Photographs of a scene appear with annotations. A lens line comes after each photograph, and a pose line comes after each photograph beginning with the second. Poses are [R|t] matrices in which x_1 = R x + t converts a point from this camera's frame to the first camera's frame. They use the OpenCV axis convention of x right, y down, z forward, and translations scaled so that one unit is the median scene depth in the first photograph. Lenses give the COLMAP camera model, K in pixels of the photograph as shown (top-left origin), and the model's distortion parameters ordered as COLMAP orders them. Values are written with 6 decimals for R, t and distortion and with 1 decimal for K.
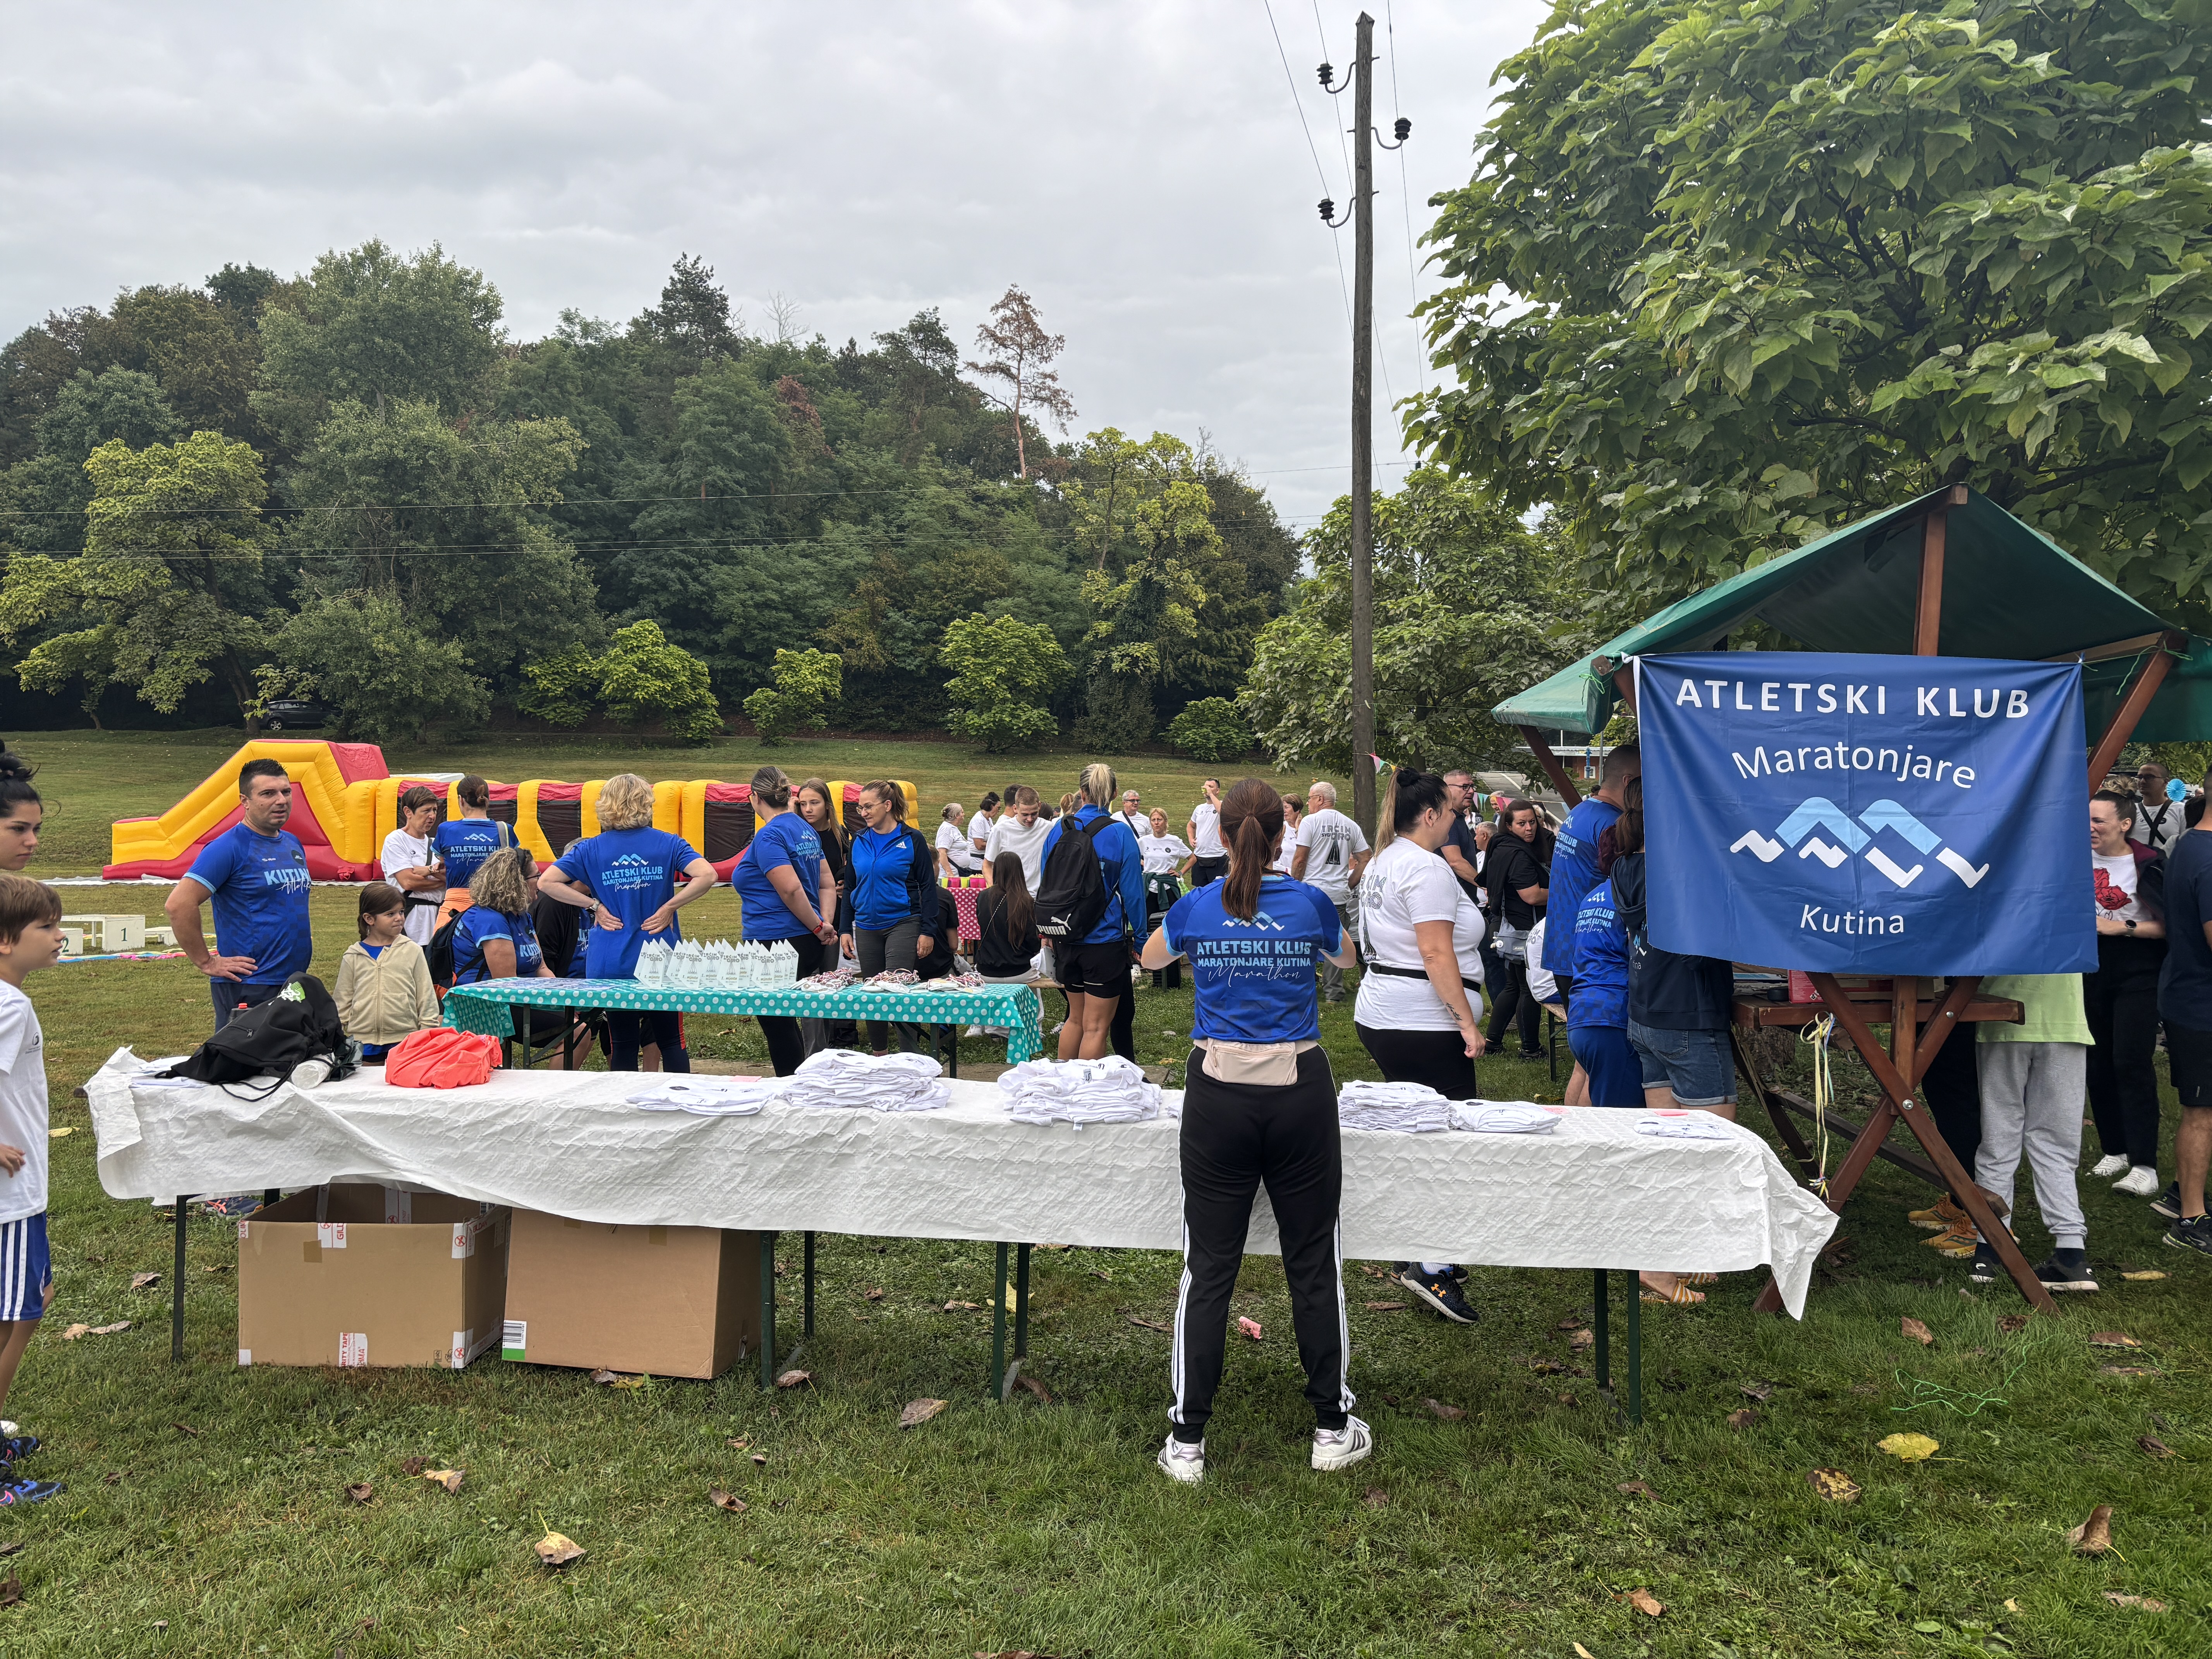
lens RADIAL K [[1650.6, 0, 1111.7], [0, 1650.6, 863.8], [0, 0, 1]] dist [0.049769, -0.060402]
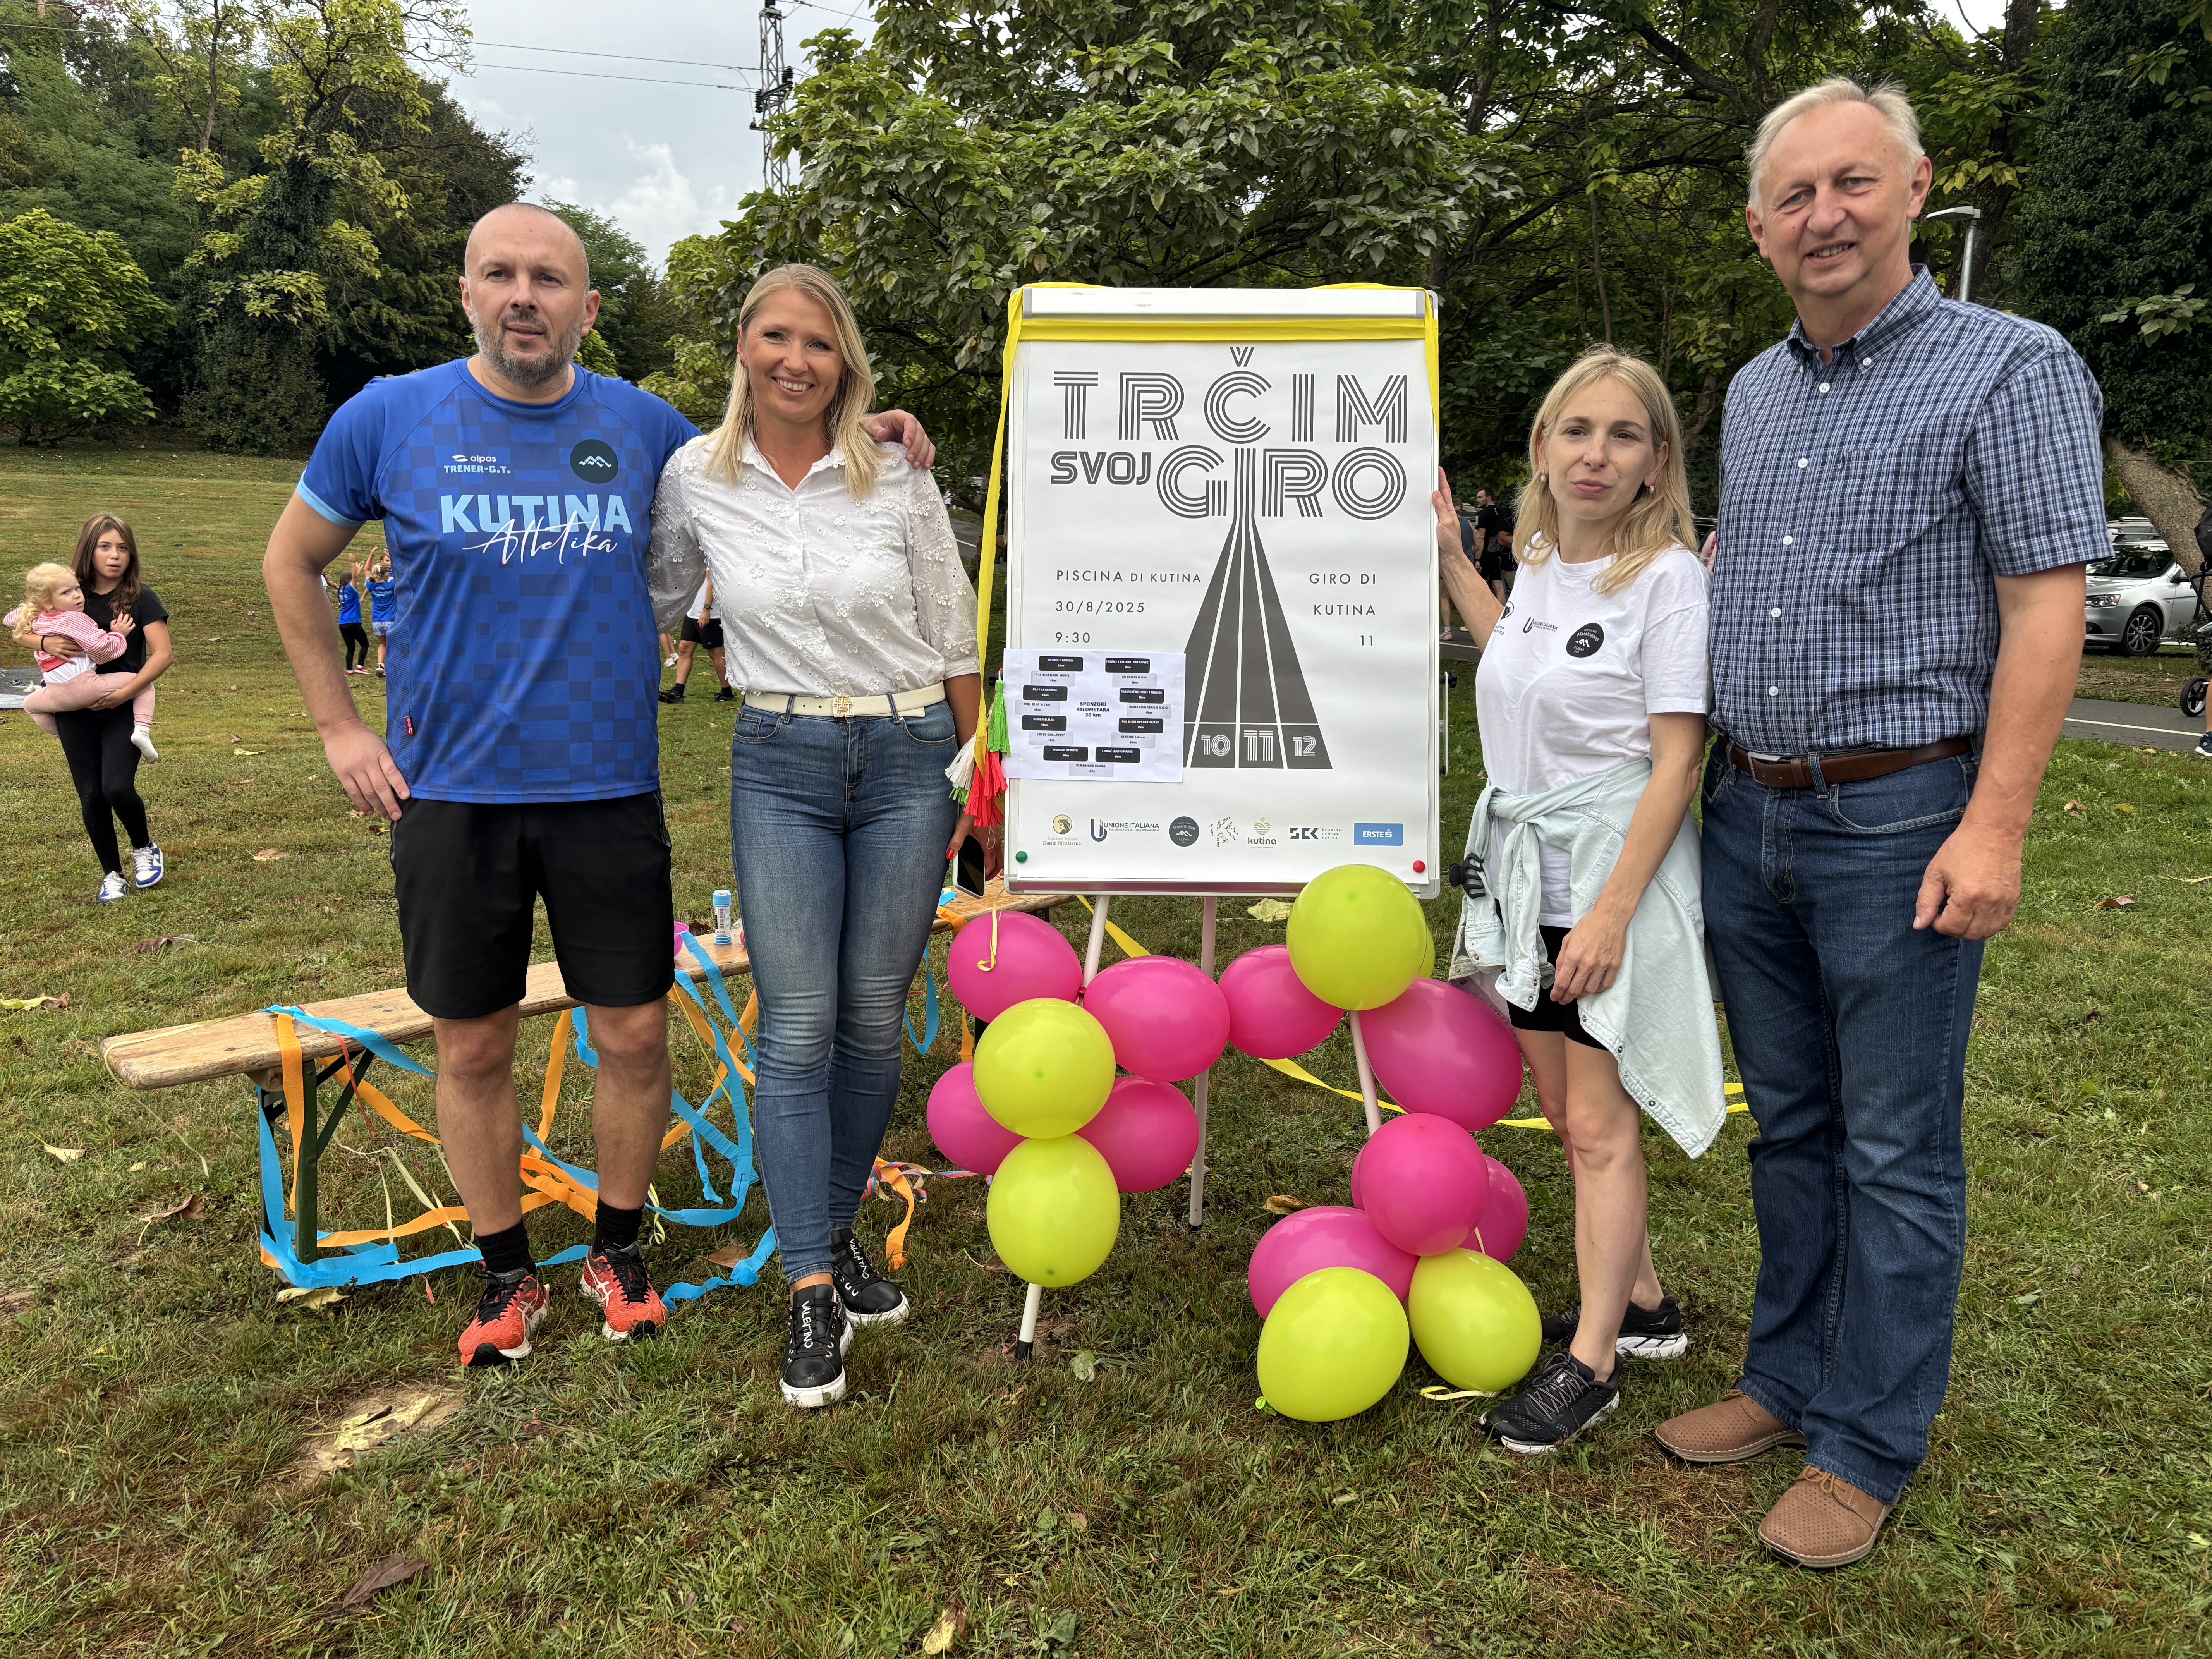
lens RADIAL K [[1650.6, 0, 1101.9], [0, 1650.6, 835.3], [0, 0, 1]] dist [0.049769, -0.060402]
pose [[0.878997, -0.081184, 0.469865, -0.027291], [0.017053, 0.990121, 0.139172, -0.004852], [-0.476522, -0.114319, 0.871698, 0.274416]]
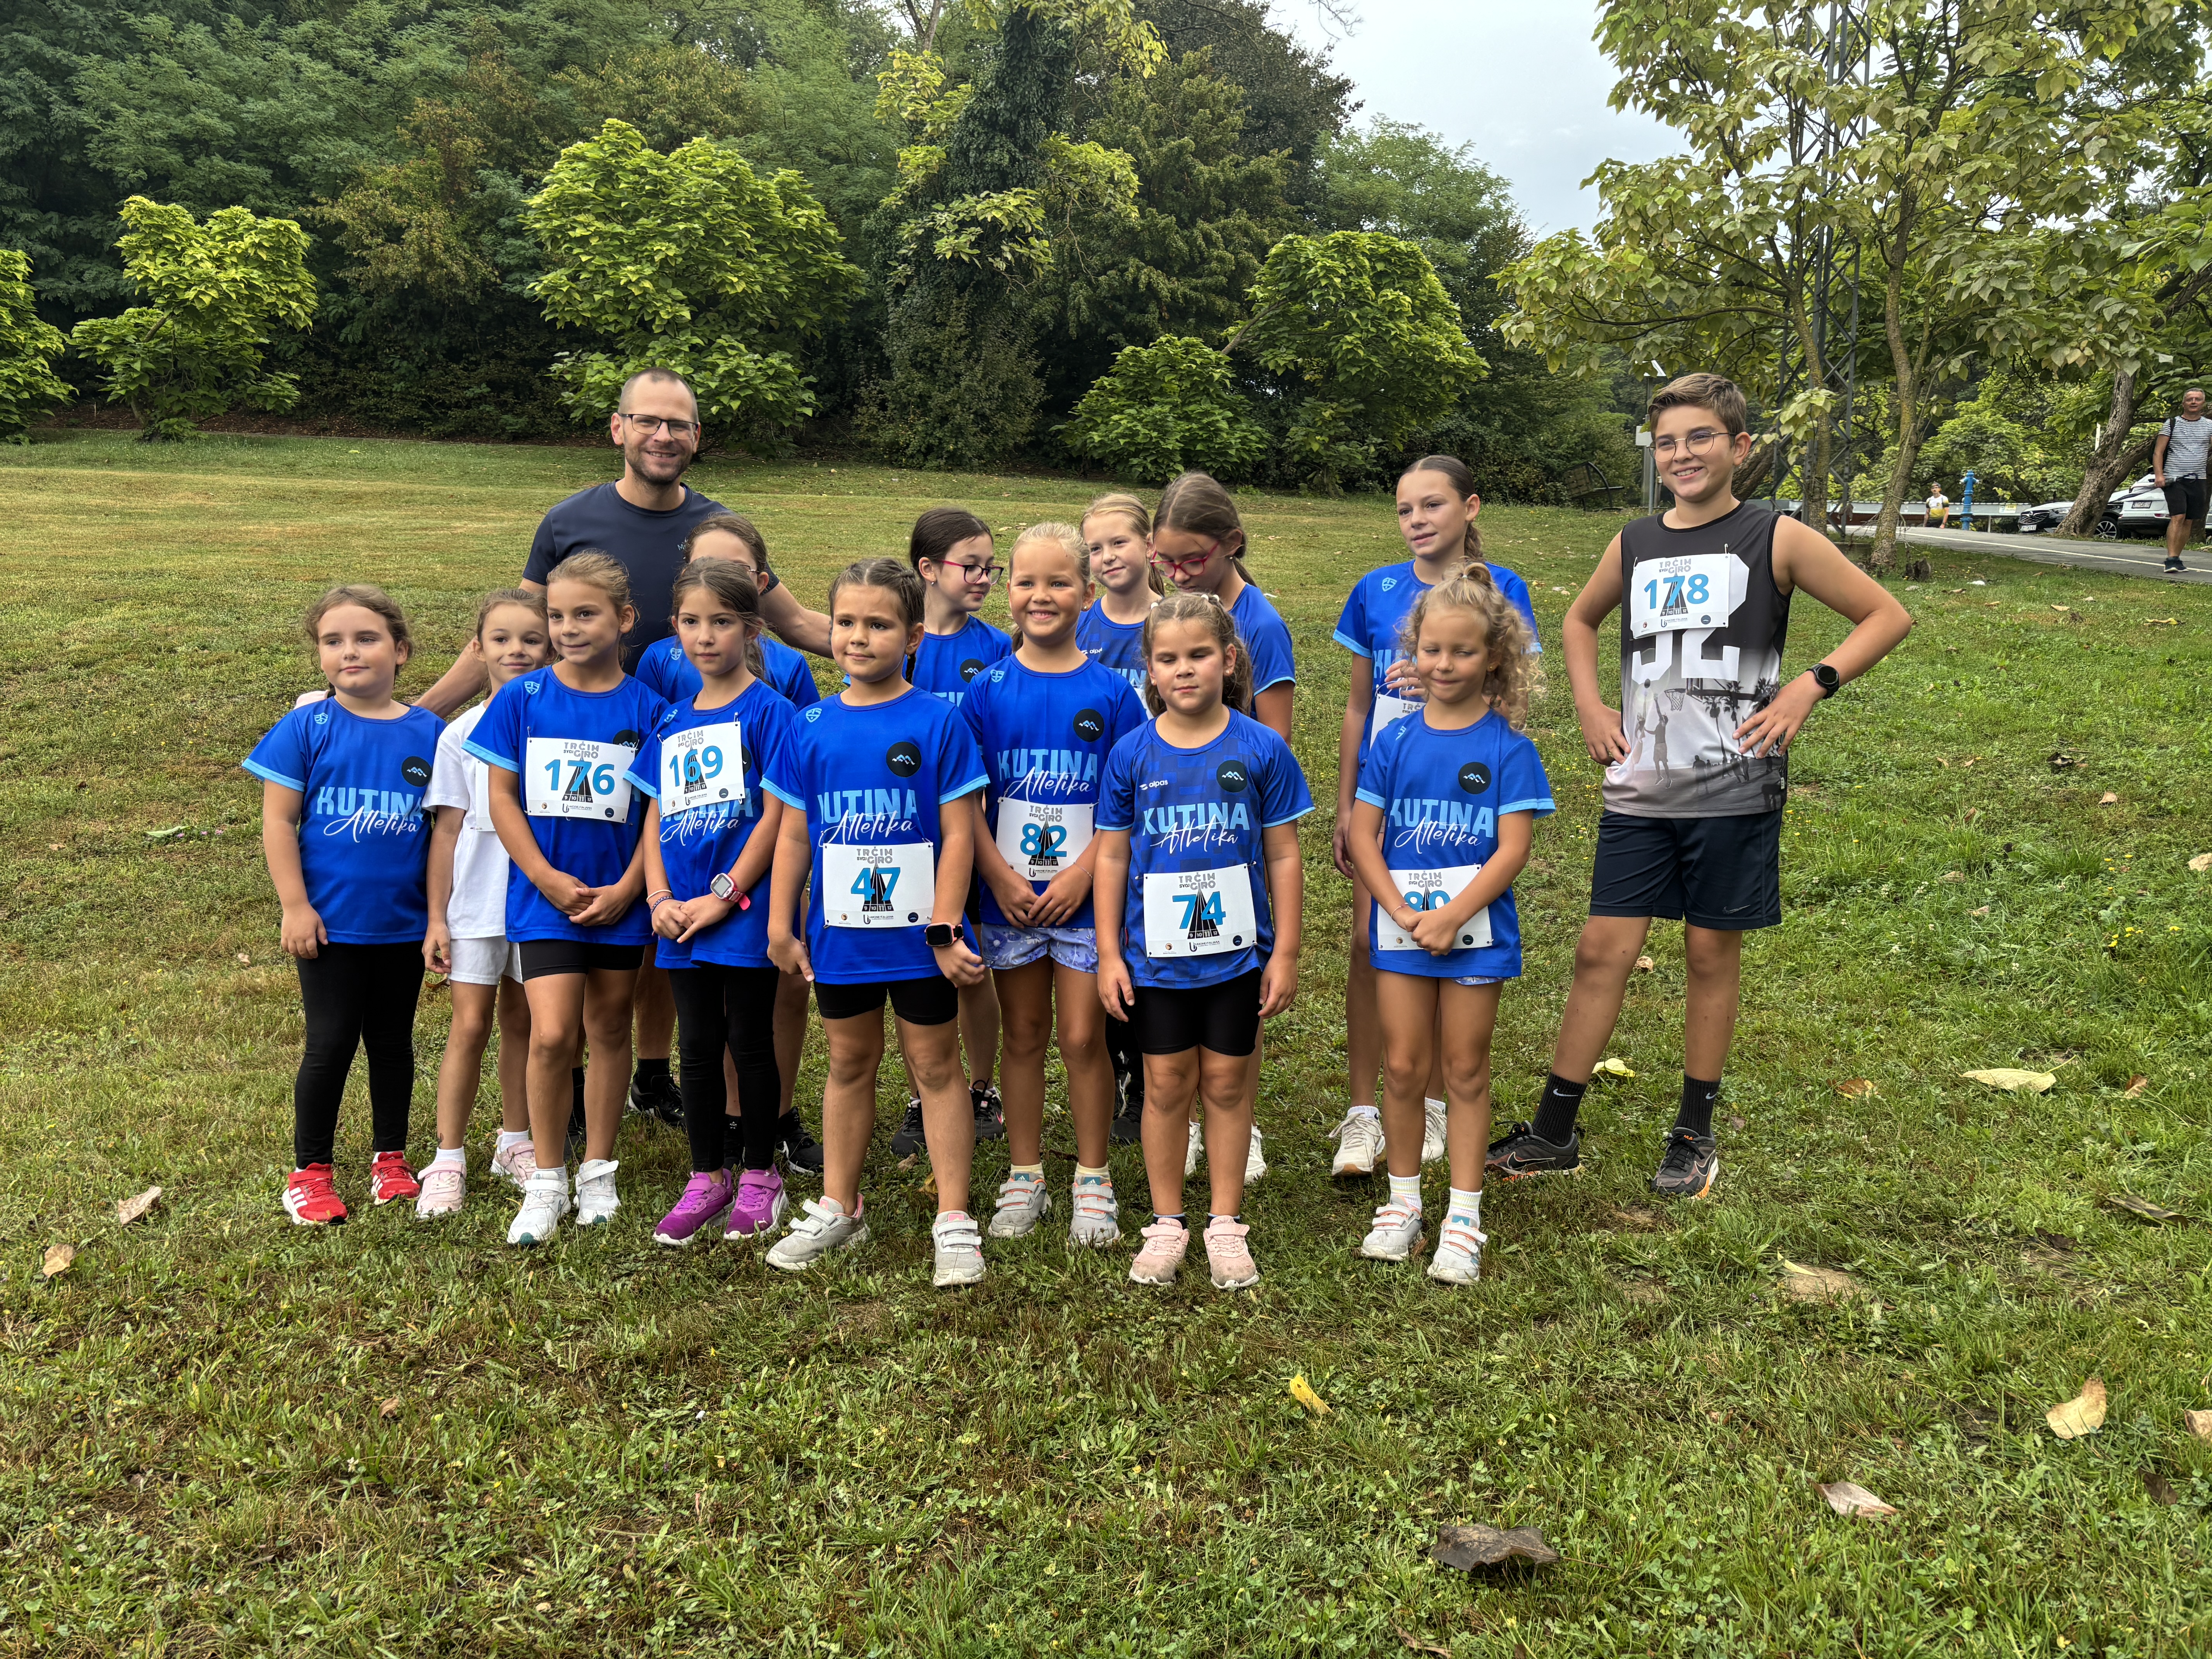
lens RADIAL K [[1650.6, 0, 1084.5], [0, 1650.6, 821.5], [0, 0, 1]] dist [0.049769, -0.060402]
pose [[0.999824, 0.003482, 0.018449, 0.030126], [-0.005012, 0.996487, 0.083593, -0.009672], [-0.018093, -0.083671, 0.996329, 0.558424]]
